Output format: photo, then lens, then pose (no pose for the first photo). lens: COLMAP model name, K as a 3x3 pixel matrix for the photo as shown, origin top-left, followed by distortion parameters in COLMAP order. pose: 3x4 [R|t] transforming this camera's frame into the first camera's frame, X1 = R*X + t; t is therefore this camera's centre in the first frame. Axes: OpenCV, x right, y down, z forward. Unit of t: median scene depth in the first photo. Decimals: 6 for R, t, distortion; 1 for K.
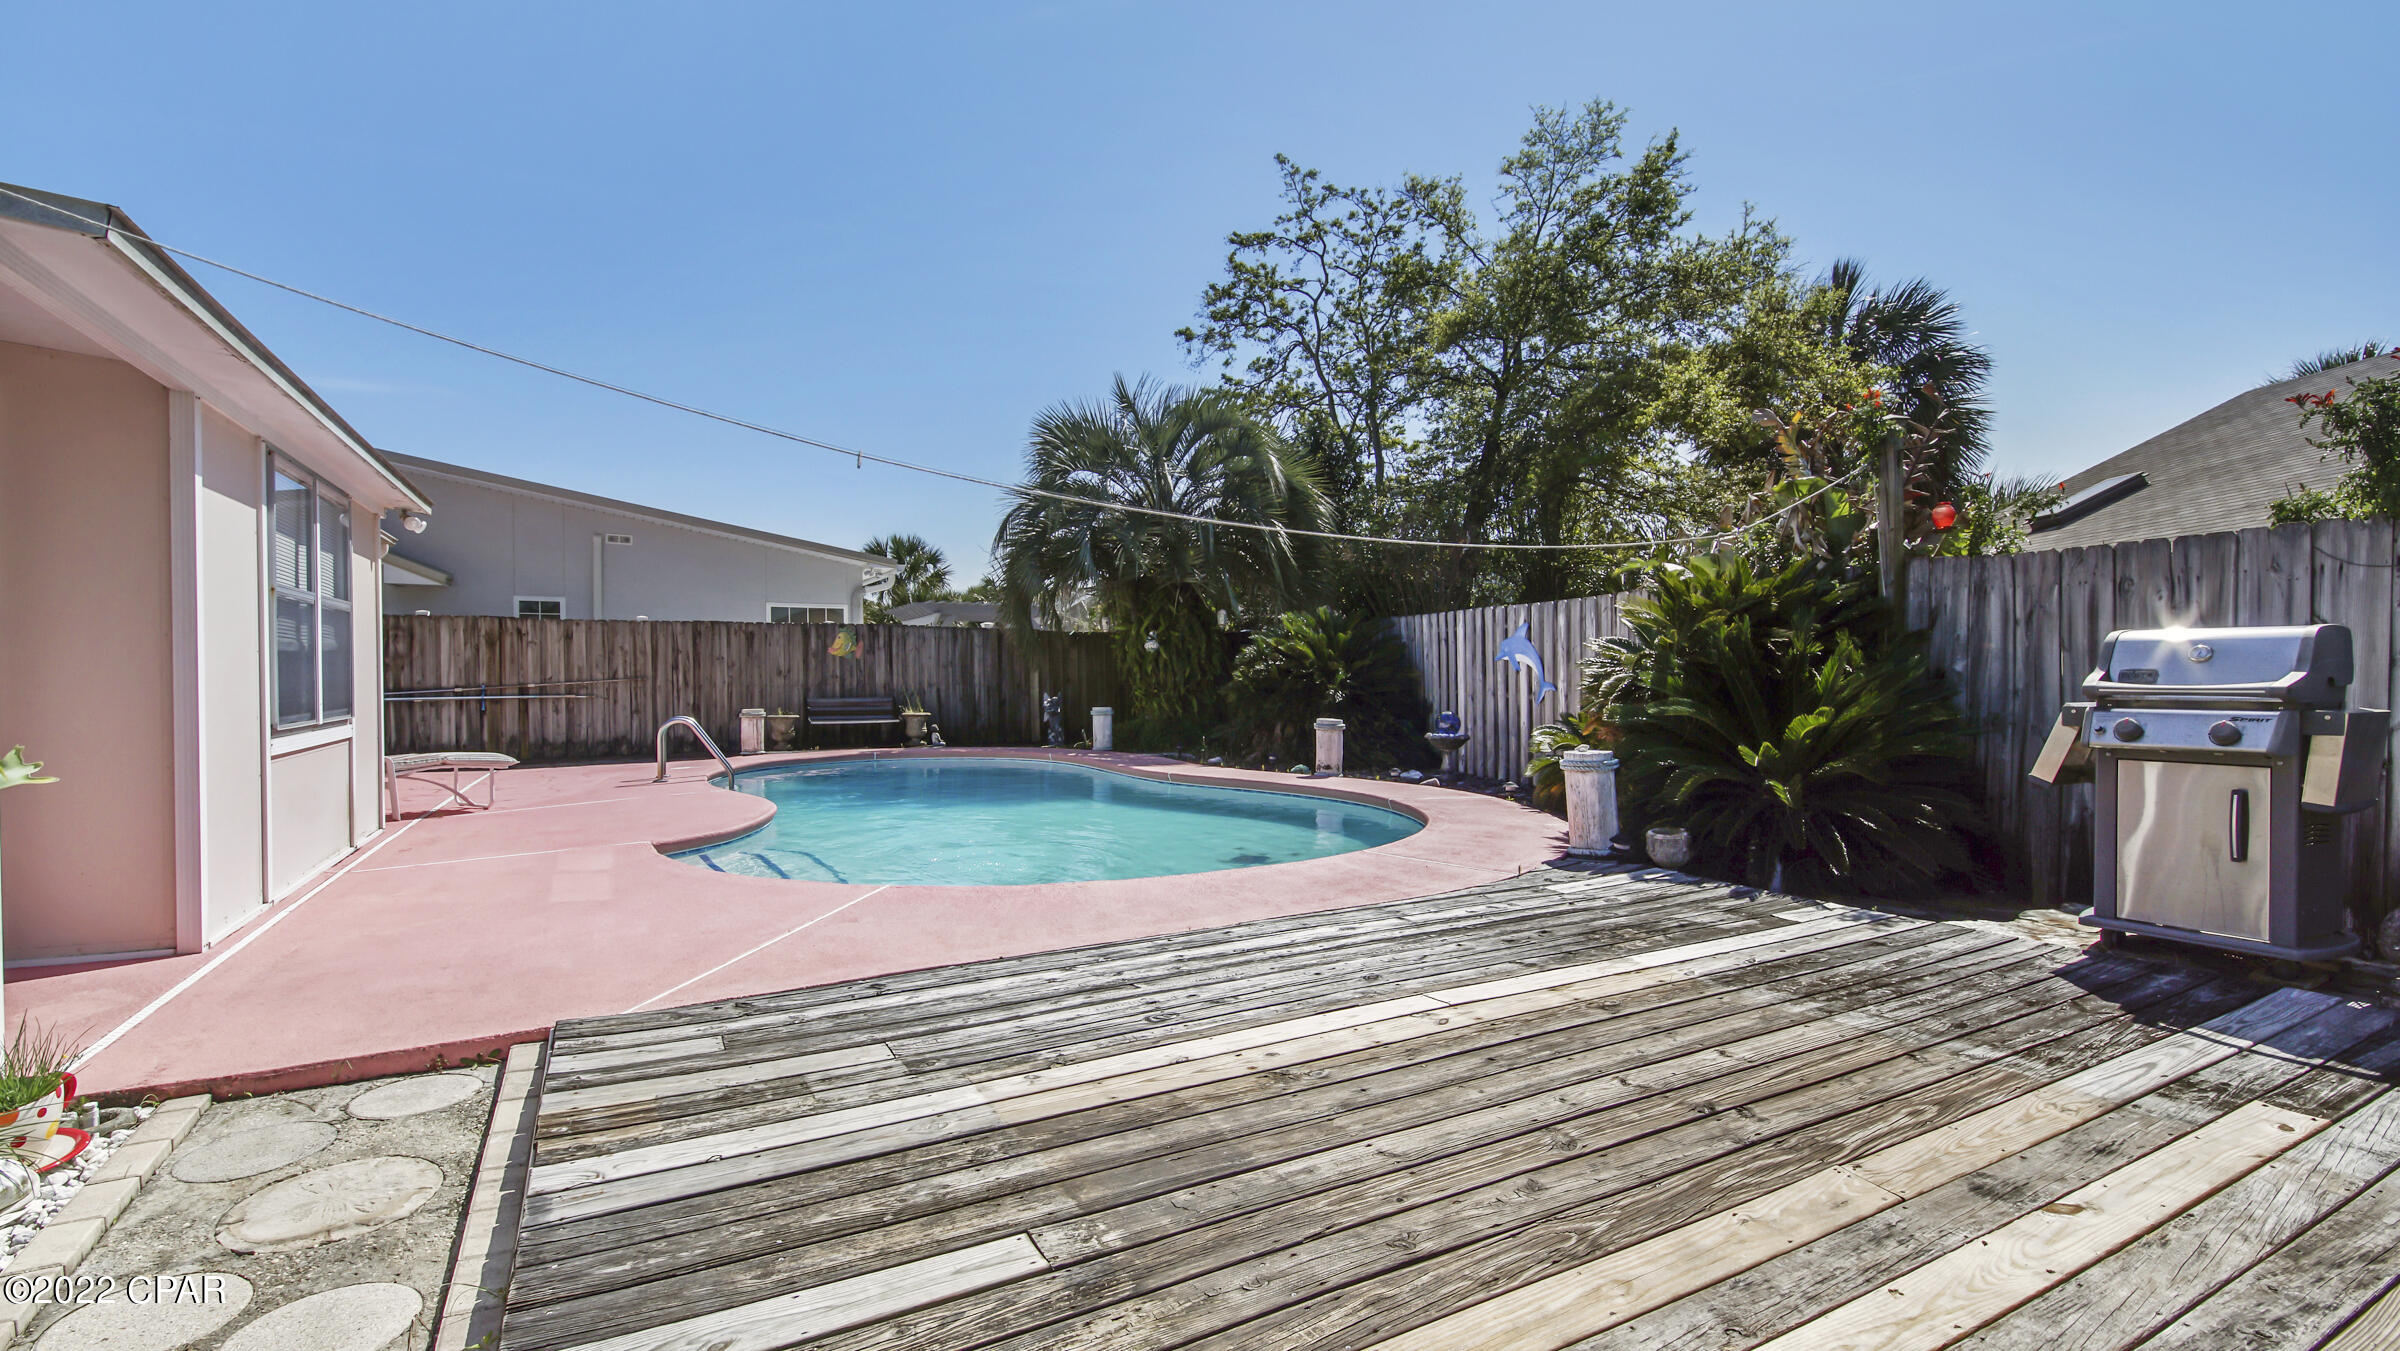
lens RADIAL K [[1029.3, 0, 1185.3], [0, 1029.3, 677.9], [0, 0, 1]] dist [0.028682, -0.018312]
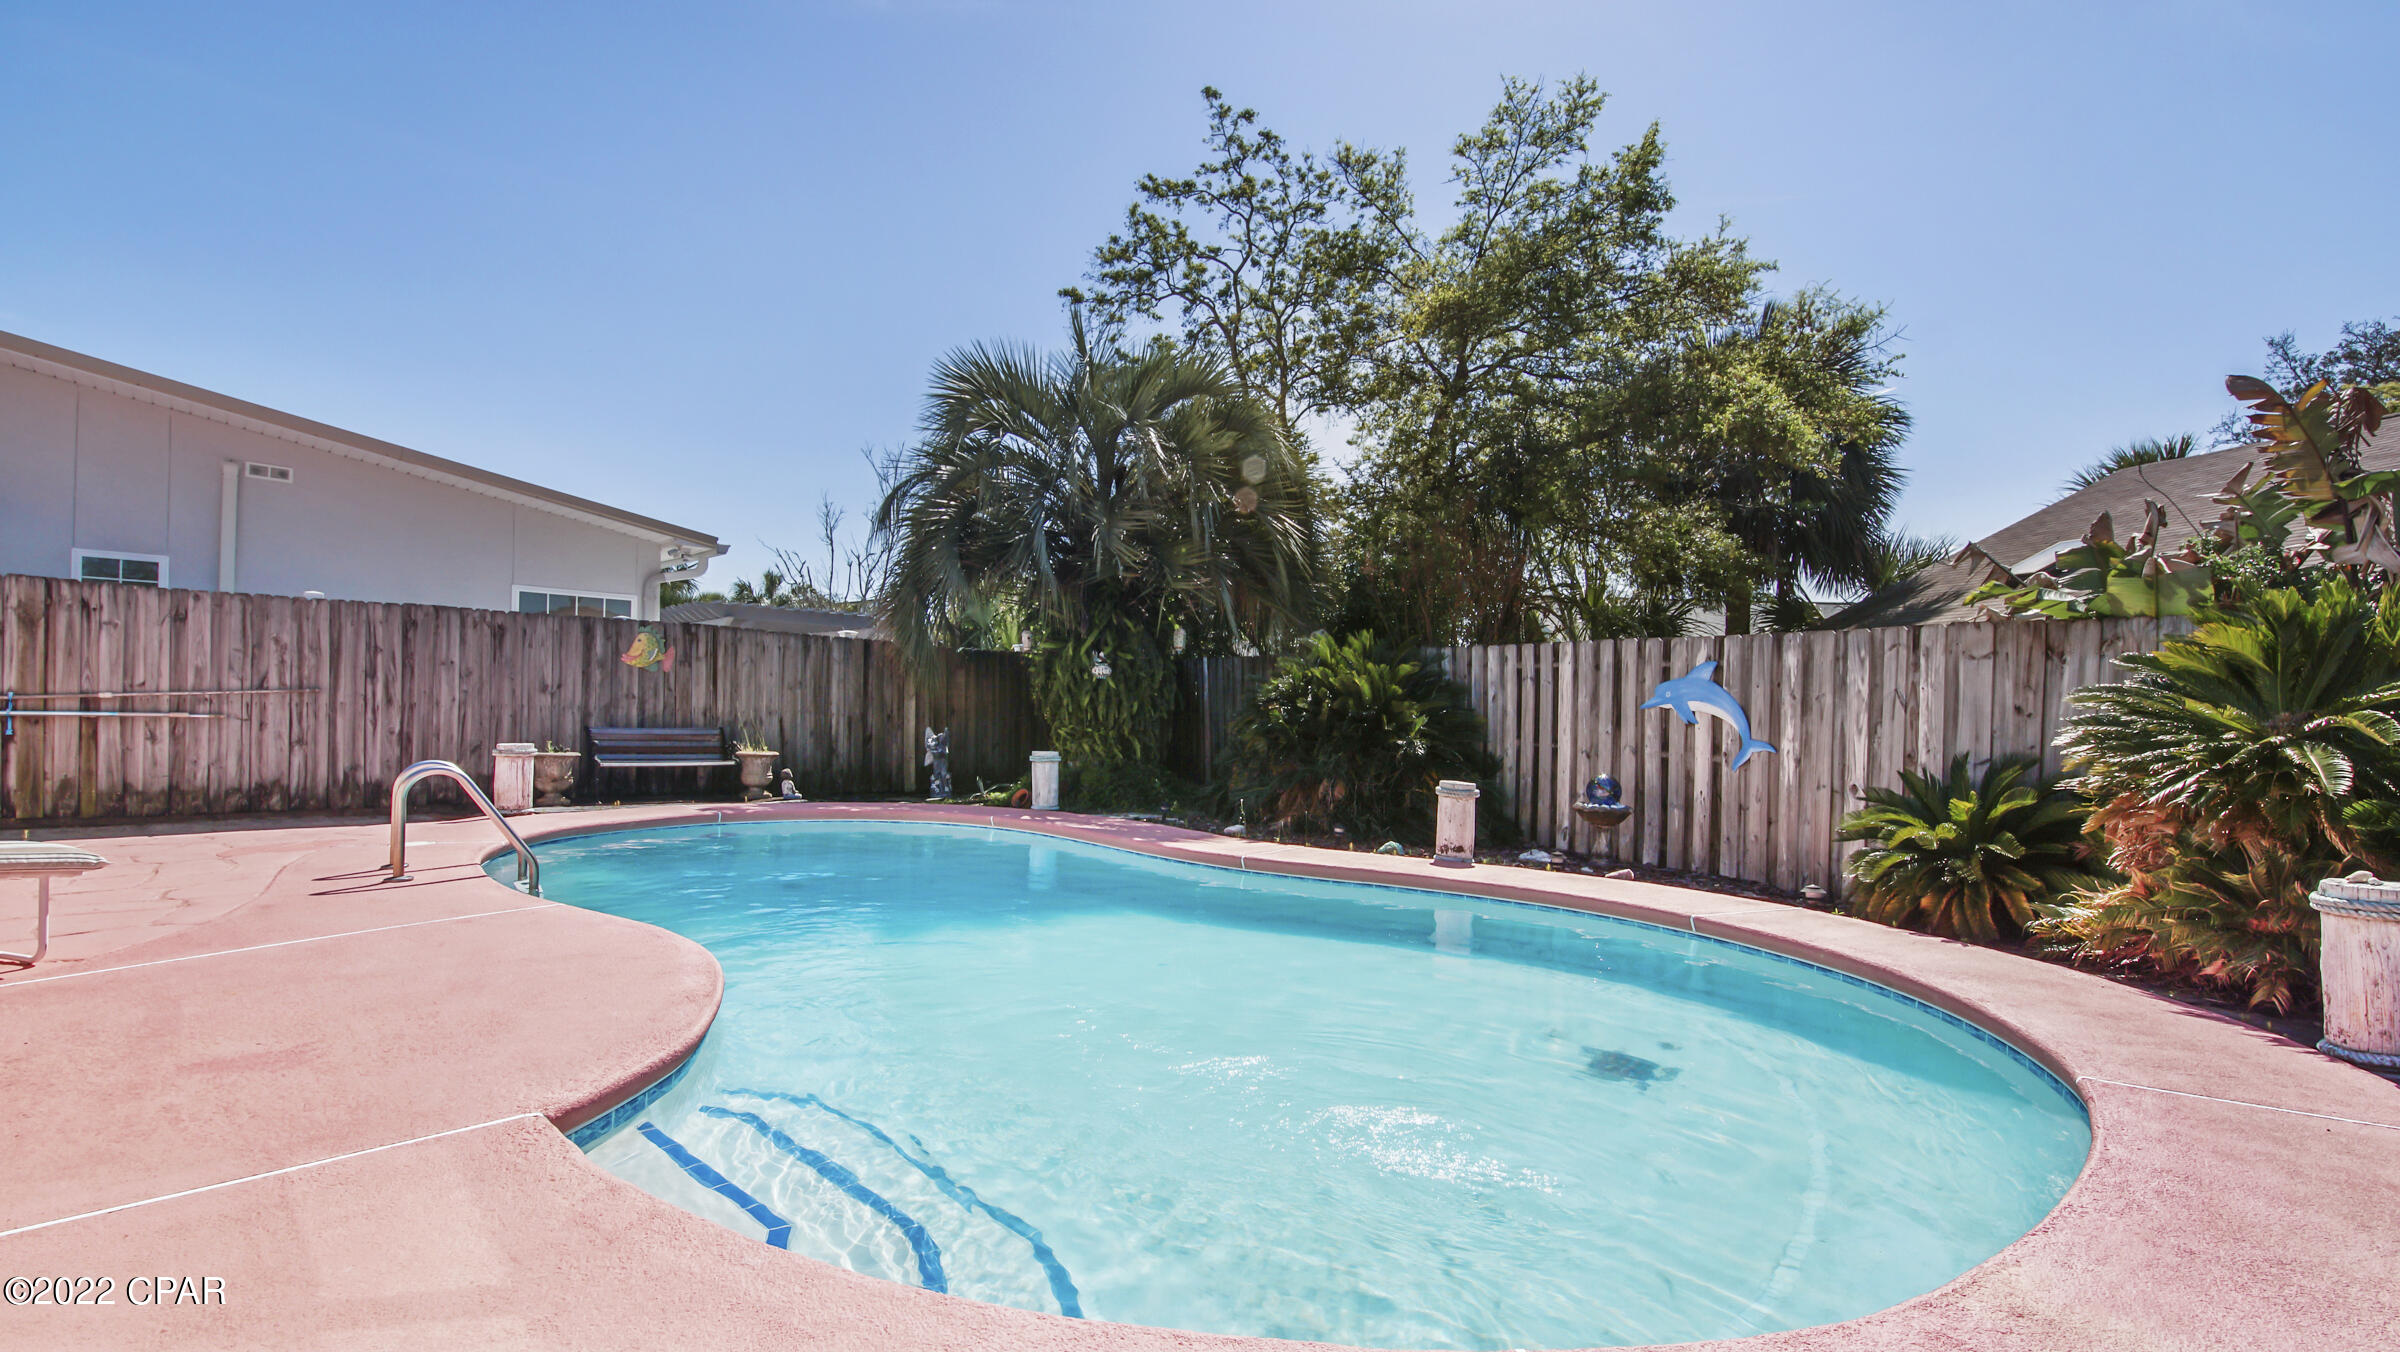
lens RADIAL K [[1058.9, 0, 1194.2], [0, 1058.9, 710.8], [0, 0, 1]] dist [0.034384, -0.022810]
pose [[0.969037, 0.031508, 0.244895, -0.147411], [-0.031475, 0.999496, -0.004048, -0.000866], [-0.244899, -0.003785, 0.969541, 0.211888]]
